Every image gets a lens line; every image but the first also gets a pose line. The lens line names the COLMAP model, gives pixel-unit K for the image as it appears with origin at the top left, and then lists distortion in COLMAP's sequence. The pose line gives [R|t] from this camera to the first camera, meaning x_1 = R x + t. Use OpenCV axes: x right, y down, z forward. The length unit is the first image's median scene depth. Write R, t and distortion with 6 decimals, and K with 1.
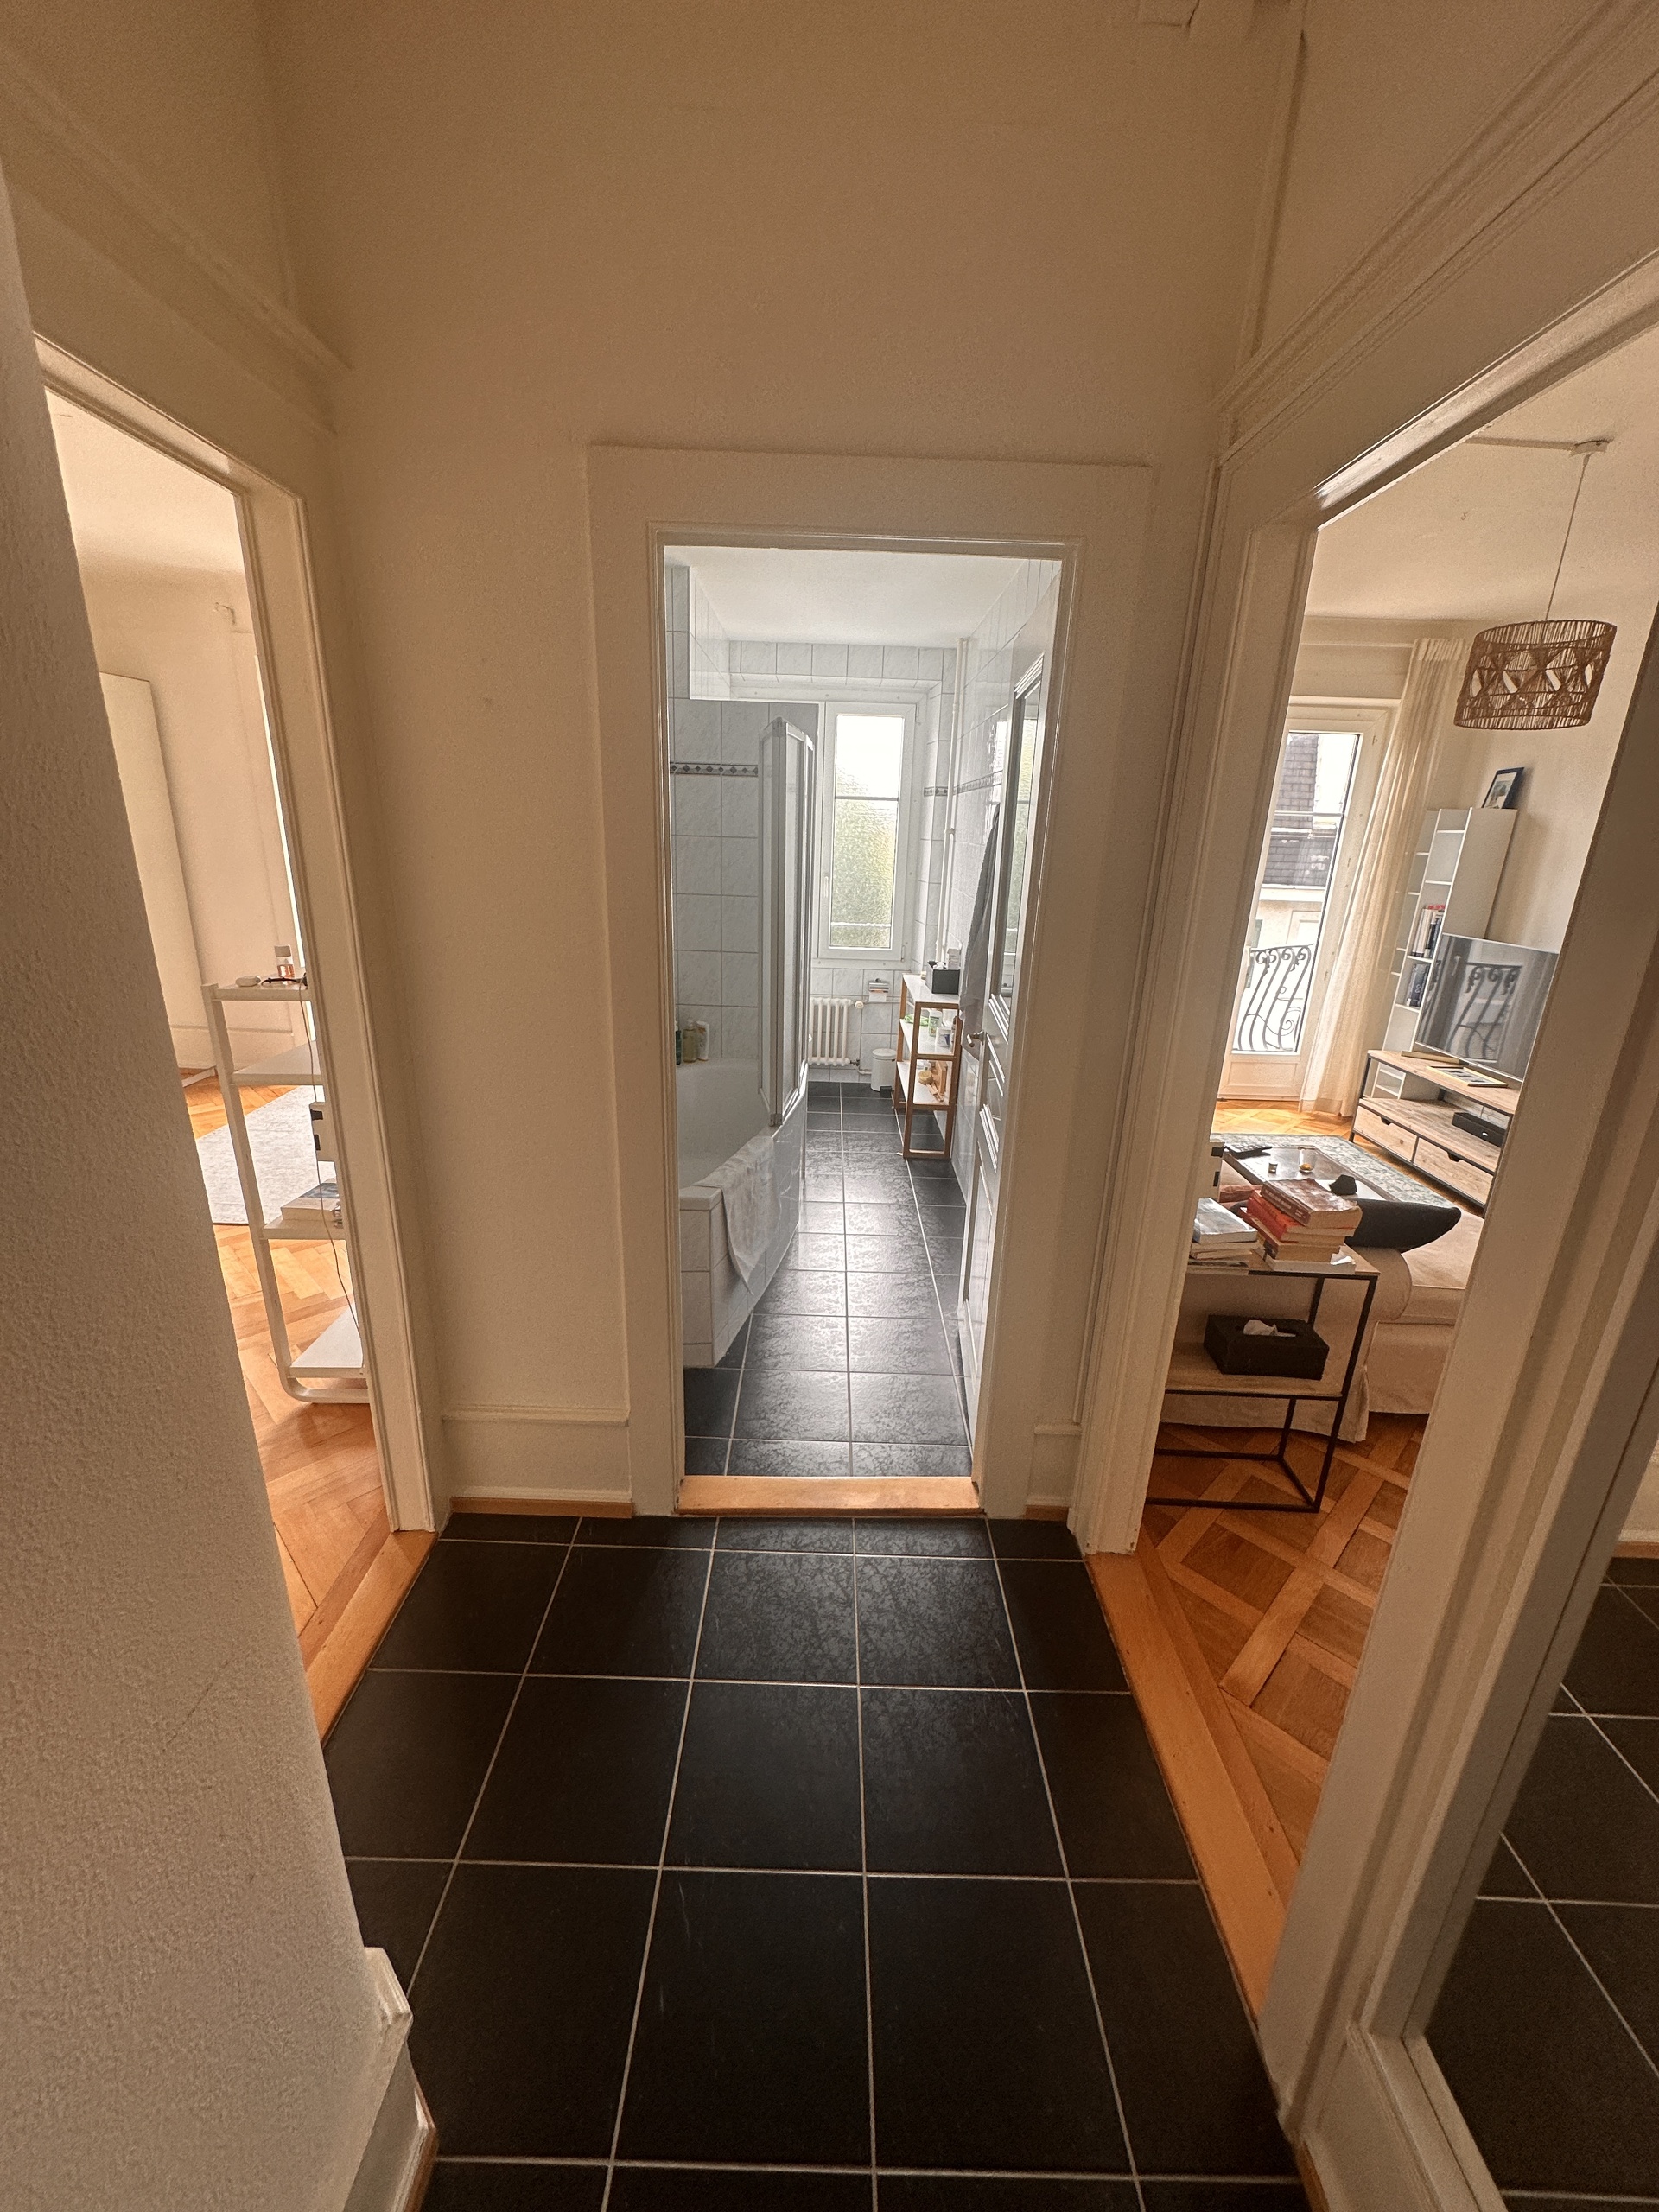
lens RADIAL K [[883.9, 0, 819.6], [0, 883.9, 1108.0], [0, 0, 1]] dist [-0.000329, -0.000346]
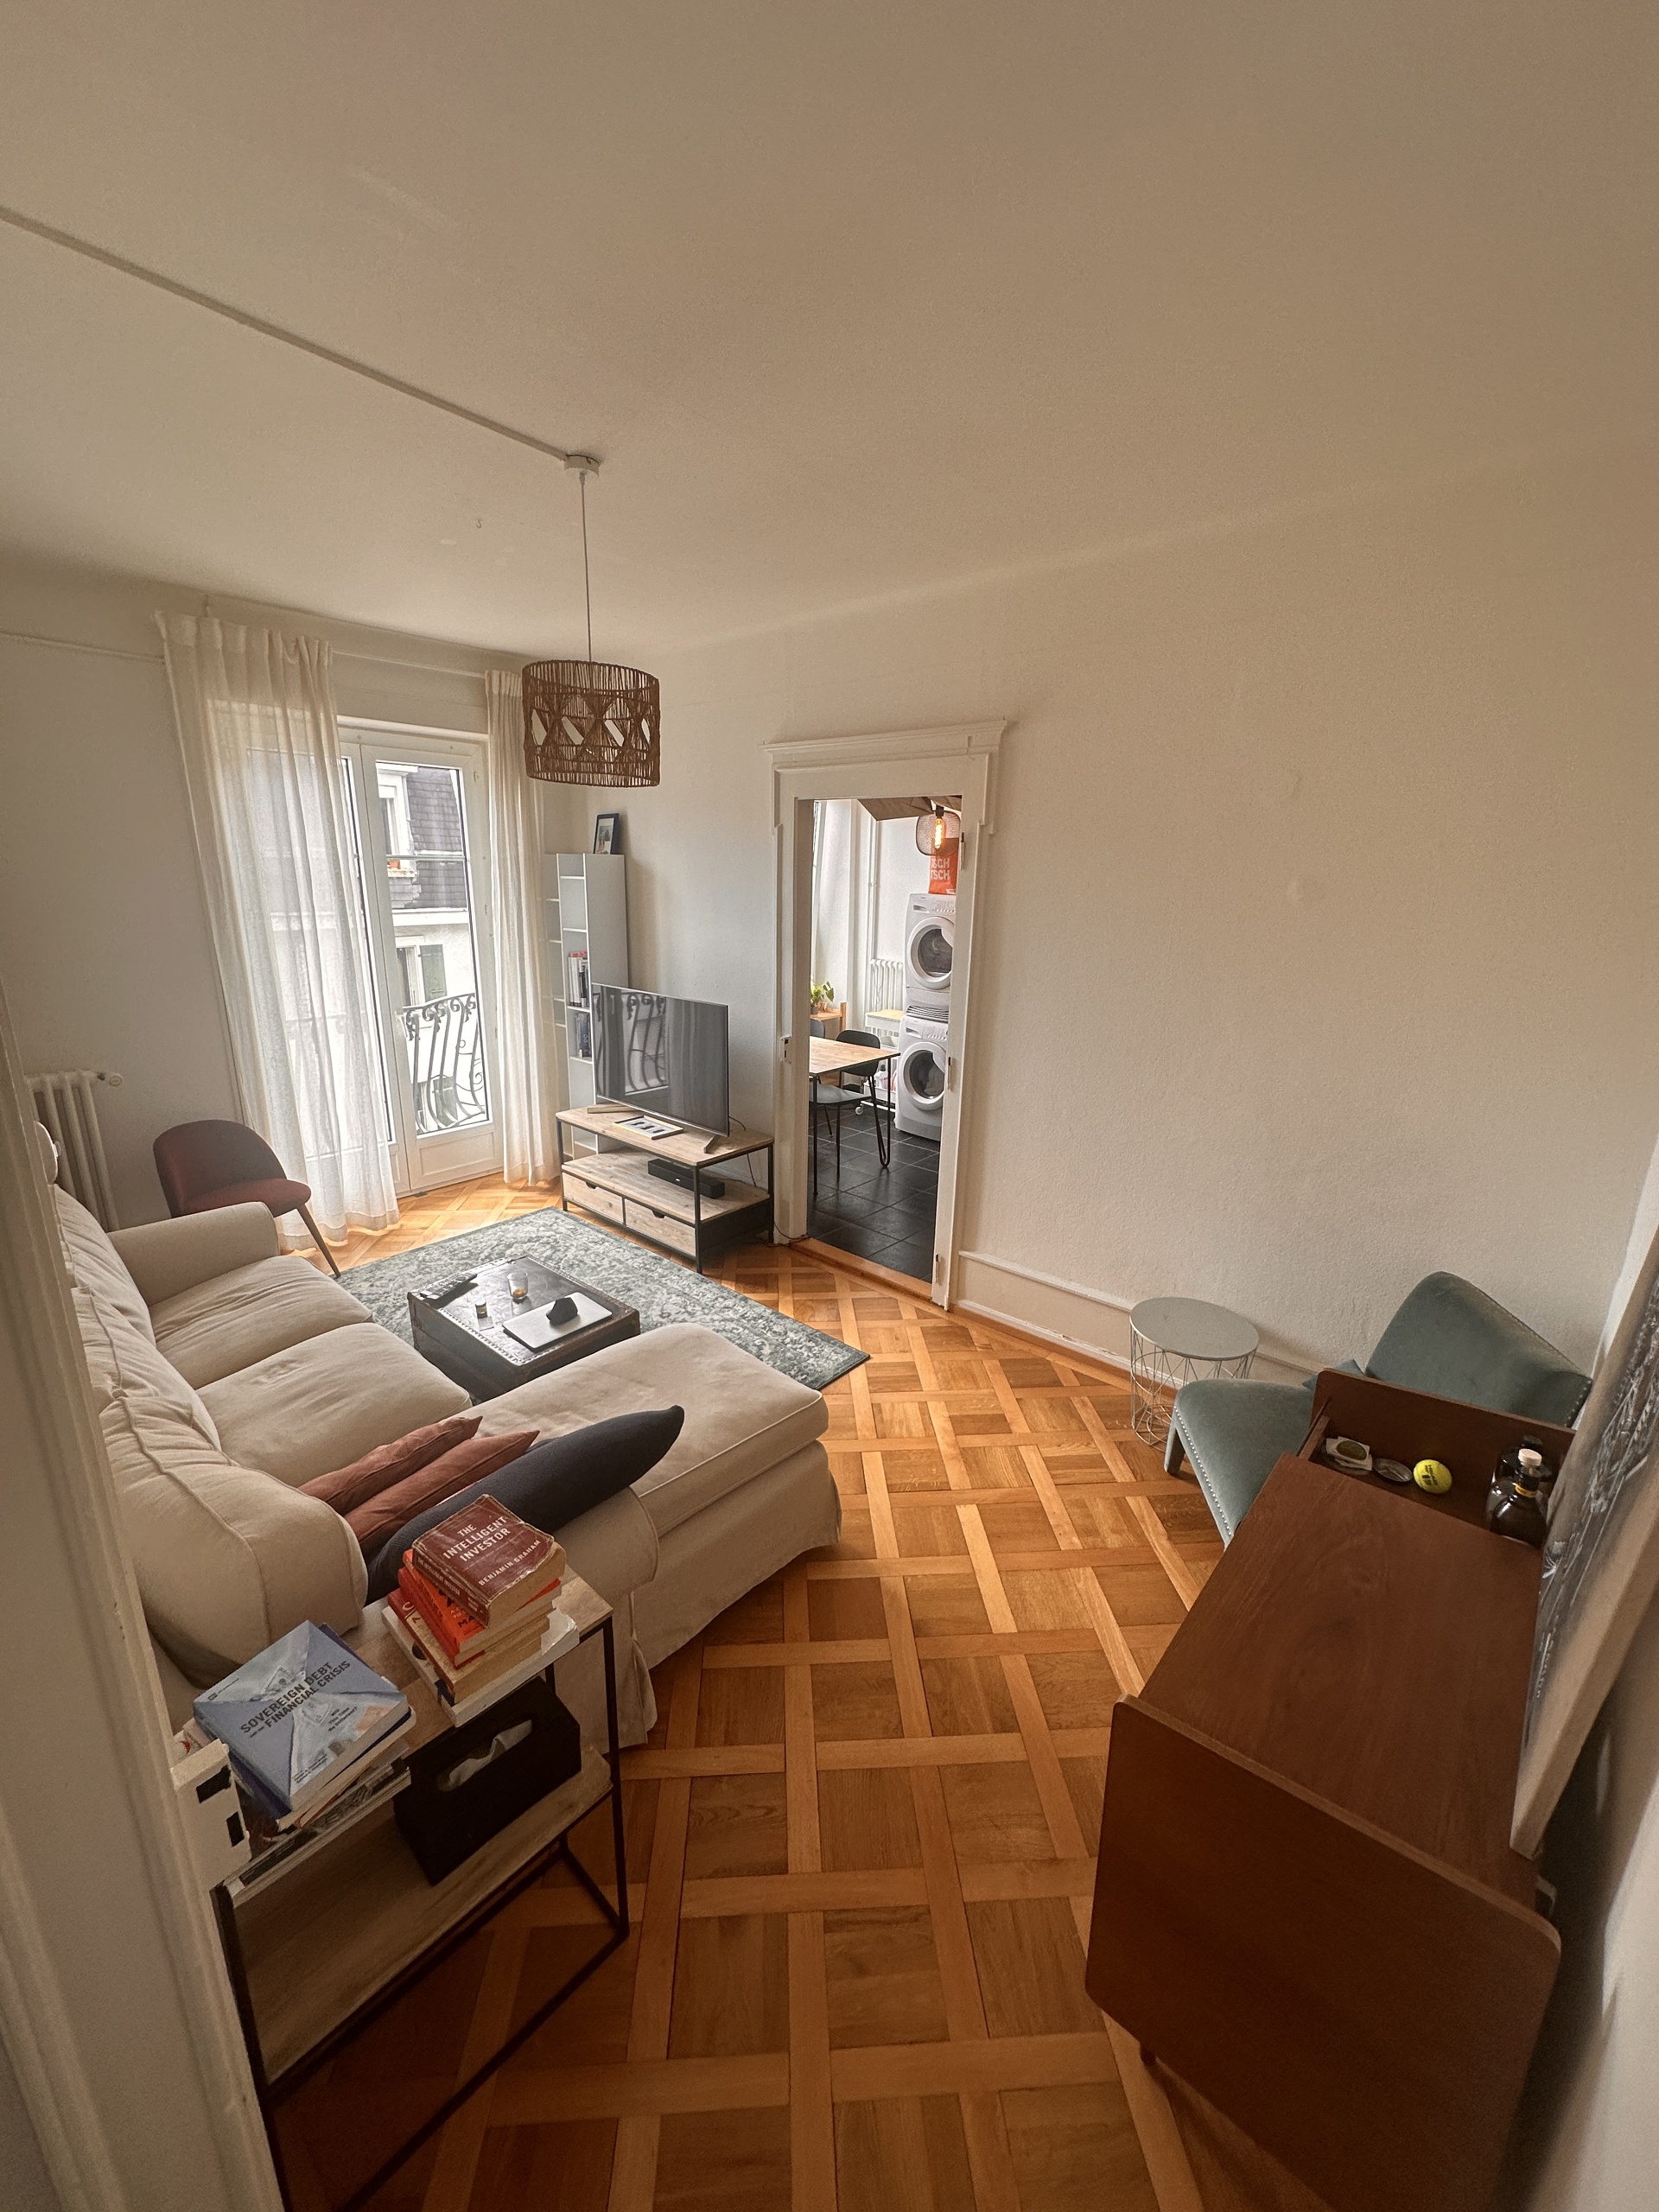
lens RADIAL K [[883.9, 0, 828.2], [0, 883.9, 1108.5], [0, 0, 1]] dist [-0.000329, -0.000346]
pose [[0.657625, -0.218632, 0.720923, 0.153185], [0.229111, 0.969675, 0.085076, -0.089231], [-0.717661, 0.109224, 0.687773, 0.171187]]
